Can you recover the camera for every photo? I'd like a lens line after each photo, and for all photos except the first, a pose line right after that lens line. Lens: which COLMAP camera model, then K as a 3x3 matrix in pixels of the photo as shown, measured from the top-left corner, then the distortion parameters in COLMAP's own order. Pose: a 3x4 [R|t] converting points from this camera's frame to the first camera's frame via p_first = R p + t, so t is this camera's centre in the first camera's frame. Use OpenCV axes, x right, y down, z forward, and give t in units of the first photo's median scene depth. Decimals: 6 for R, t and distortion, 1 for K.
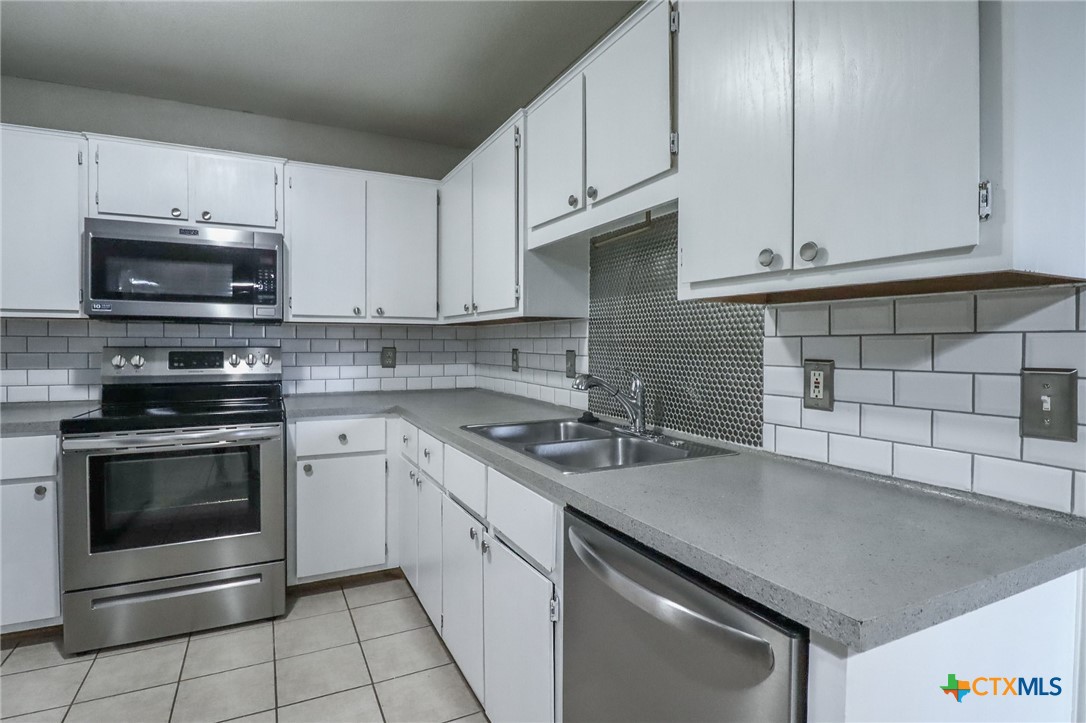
lens RADIAL K [[567.5, 0, 588.6], [0, 567.5, 347.9], [0, 0, 1]] dist [-0.004170, -0.007896]
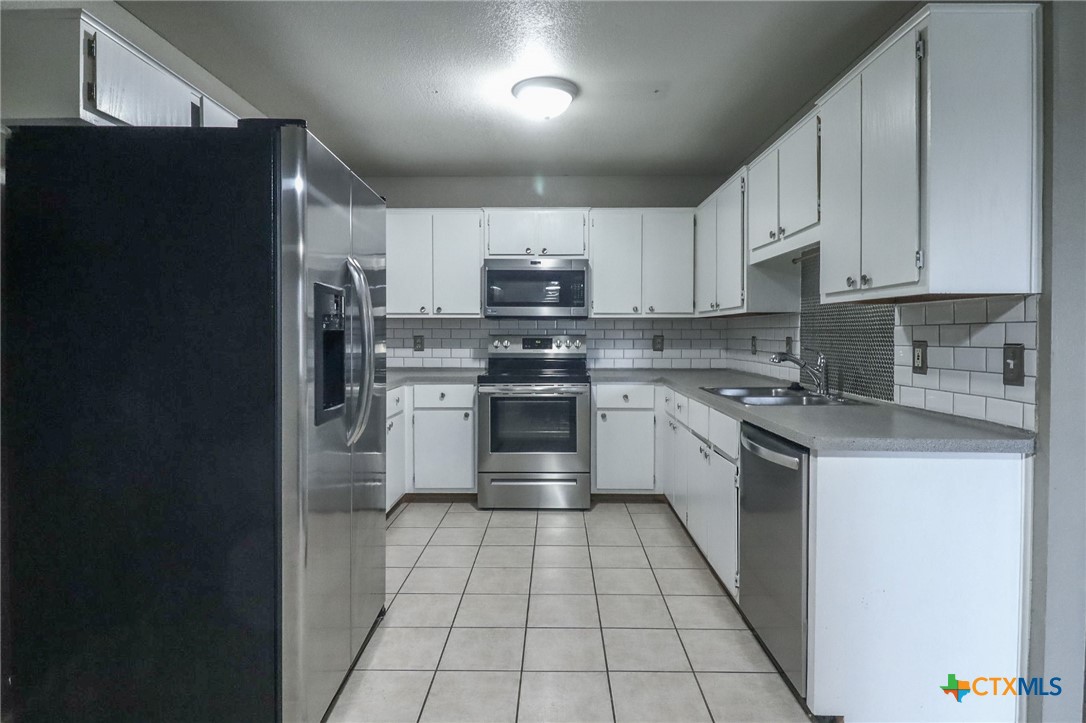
lens RADIAL K [[587.9, 0, 518.5], [0, 587.9, 338.0], [0, 0, 1]] dist [-0.005521, -0.004547]
pose [[0.831686, 0.002918, -0.555238, 0.209398], [-0.003814, 0.999993, -0.000458, 0.009638], [0.555233, 0.002498, 0.831691, -0.490132]]
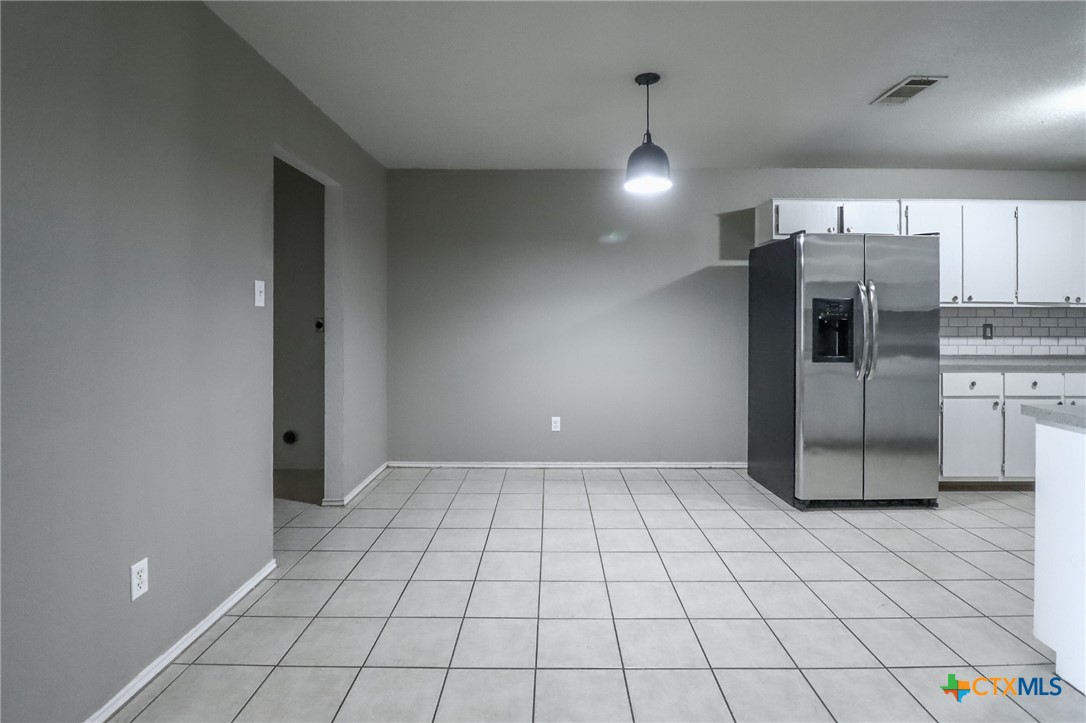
lens RADIAL K [[456.3, 0, 611.7], [0, 456.3, 315.9], [0, 0, 1]] dist [-0.004377, -0.002926]
pose [[-0.426442, -0.013943, -0.904407, 0.984299], [-0.013658, 0.999866, -0.008975, 0.010117], [0.904412, 0.008525, -0.426576, 0.013295]]
